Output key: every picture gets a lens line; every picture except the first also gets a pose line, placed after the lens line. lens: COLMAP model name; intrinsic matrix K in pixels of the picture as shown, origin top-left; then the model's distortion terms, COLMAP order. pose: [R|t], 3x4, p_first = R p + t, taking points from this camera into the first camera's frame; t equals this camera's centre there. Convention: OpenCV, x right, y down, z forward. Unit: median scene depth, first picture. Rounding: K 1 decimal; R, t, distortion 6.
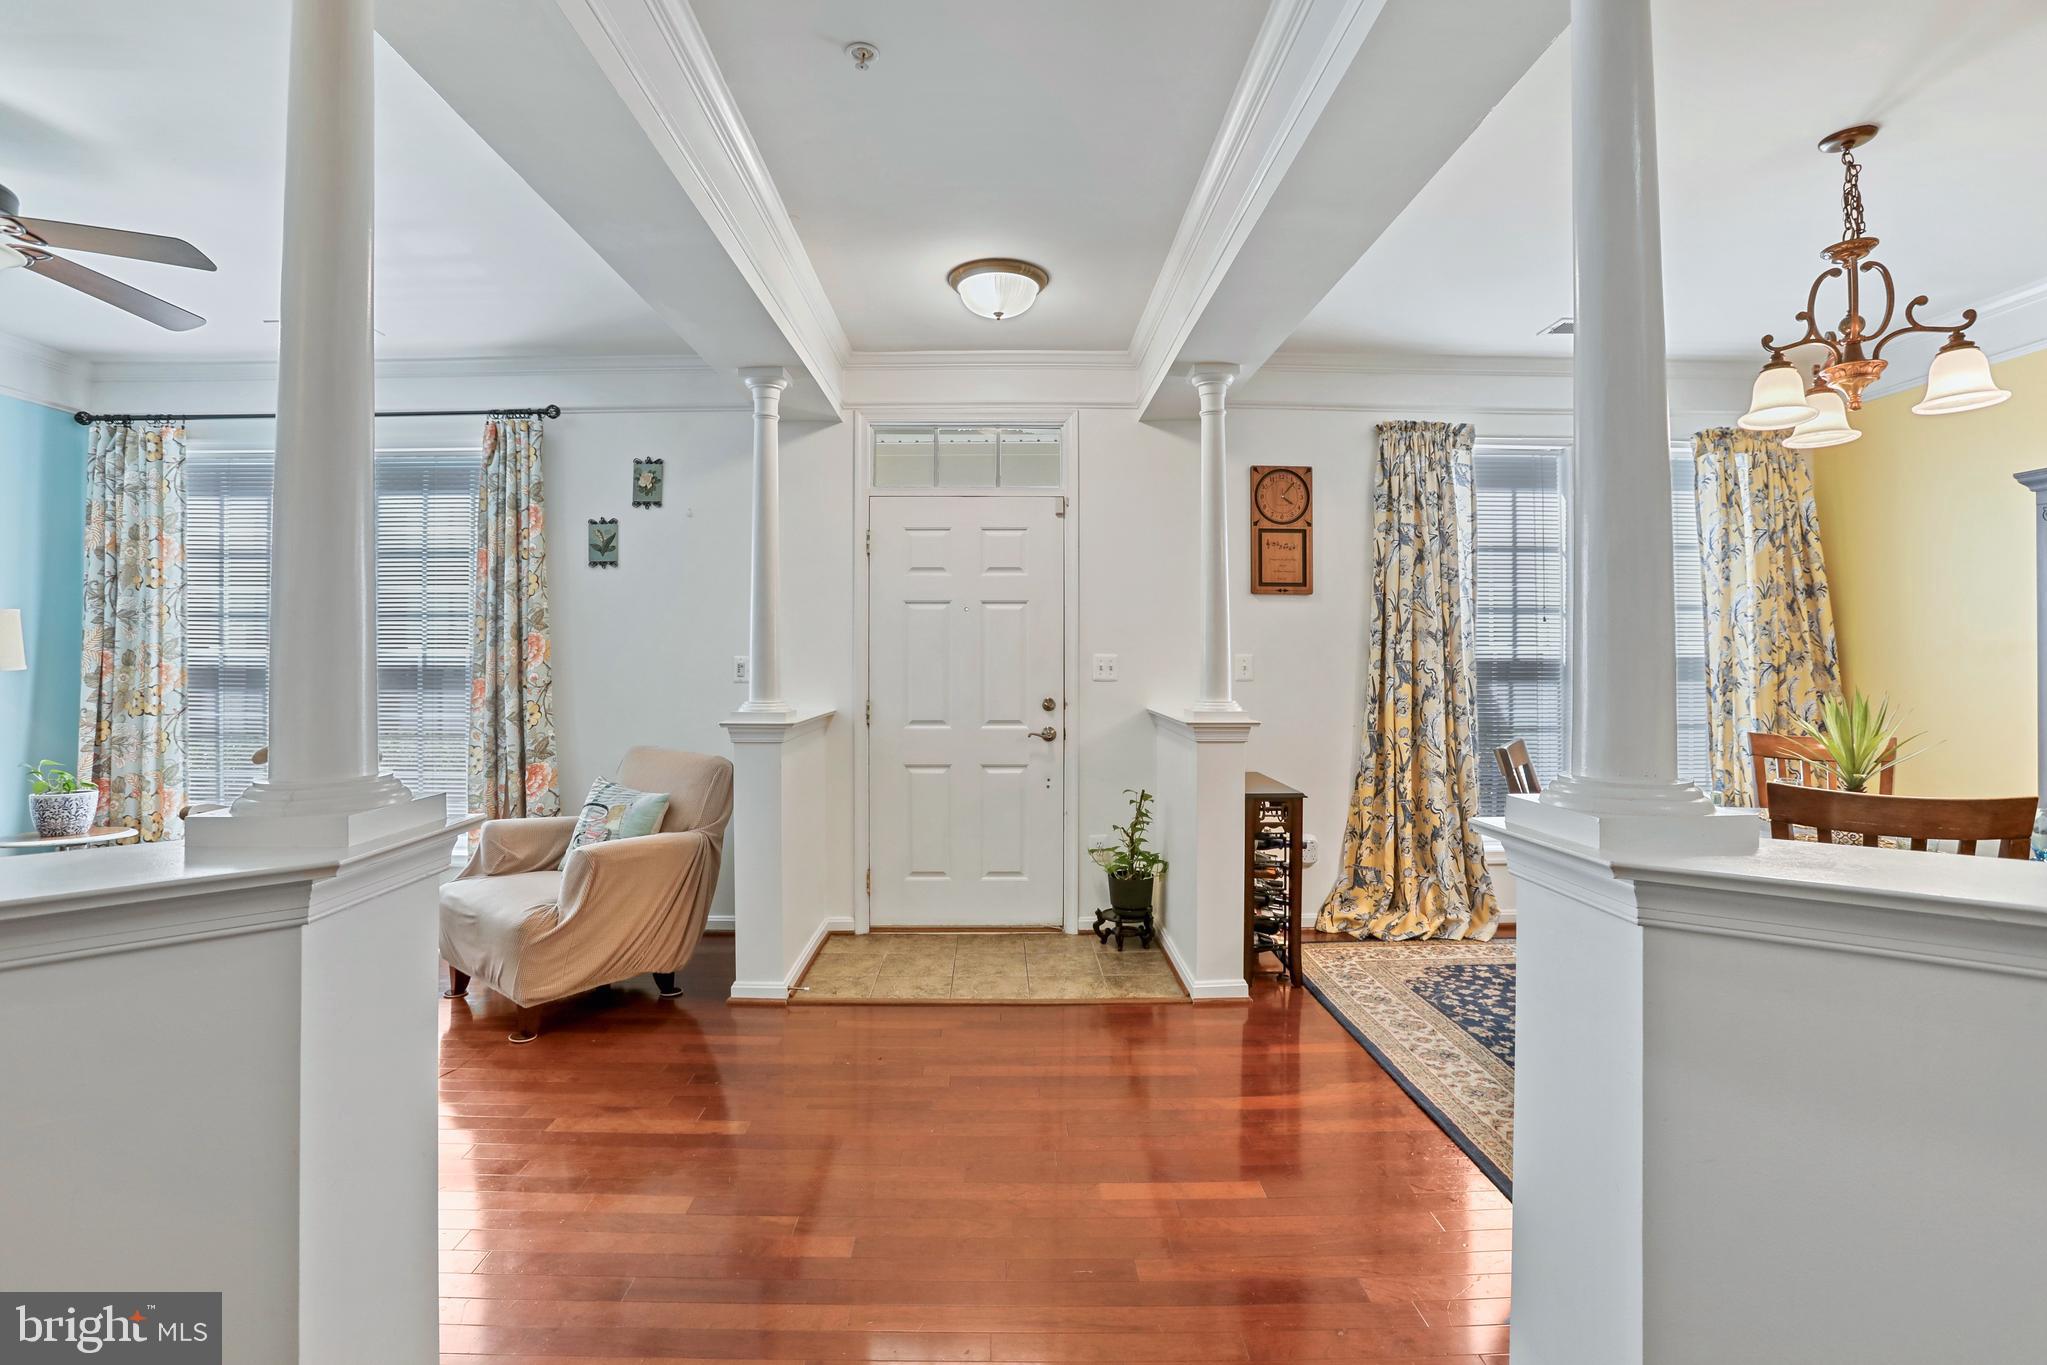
lens RADIAL K [[942.6, 0, 1006.1], [0, 942.6, 665.4], [0, 0, 1]] dist [-0.028942, 0.005201]
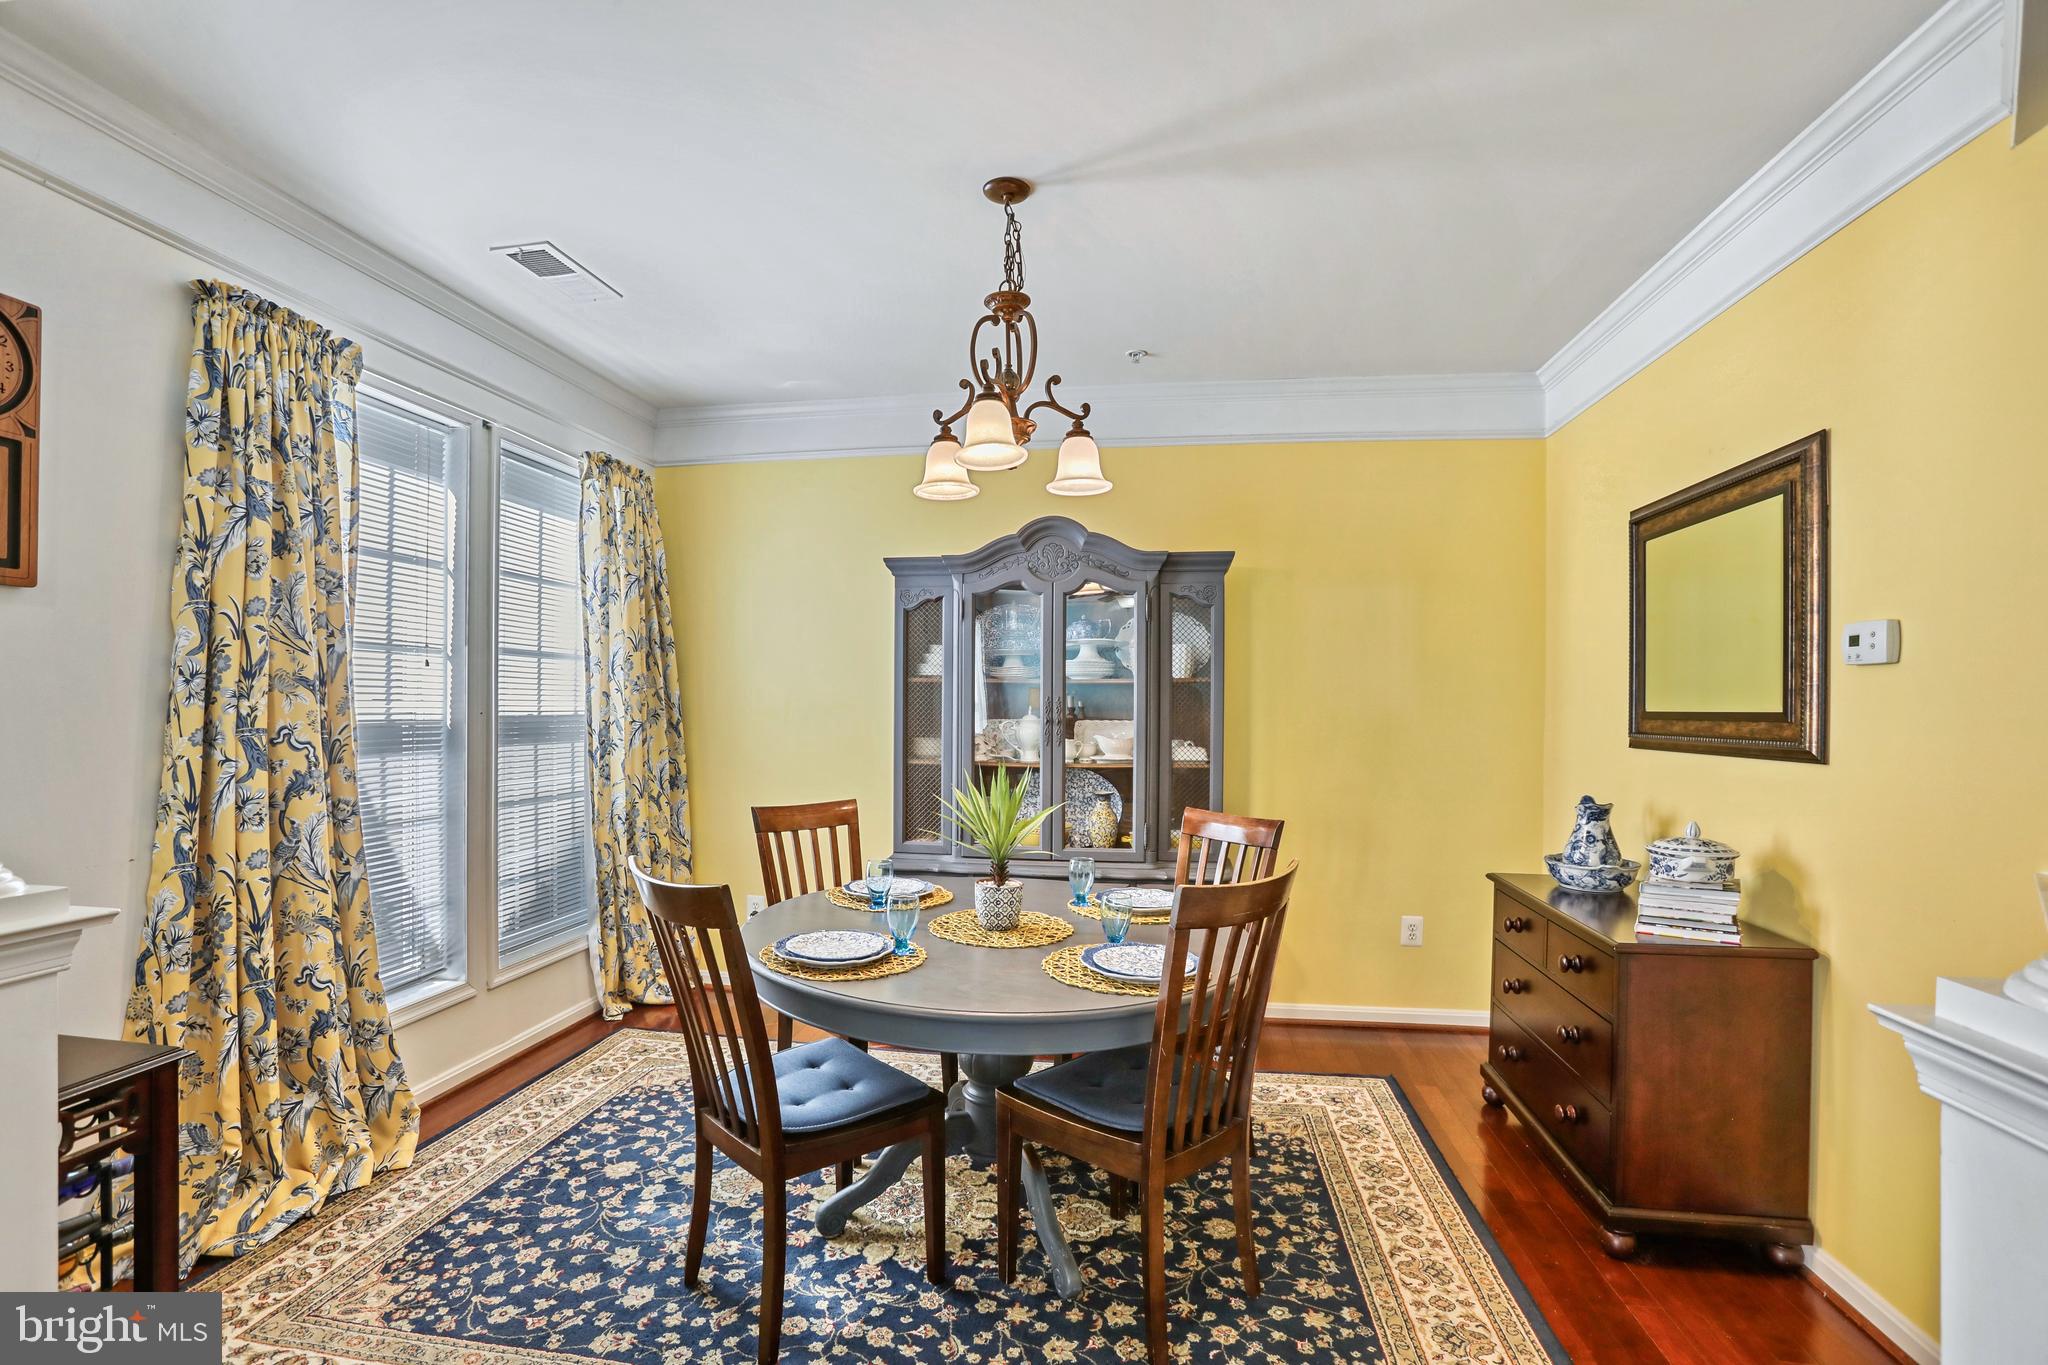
lens RADIAL K [[943.1, 0, 1003.8], [0, 943.1, 707.7], [0, 0, 1]] dist [-0.028942, 0.005201]
pose [[0.185231, -0.003515, 0.982689, -0.029109], [0.003325, 0.999990, 0.002950, -0.017328], [-0.982689, 0.002721, 0.185241, 0.465575]]
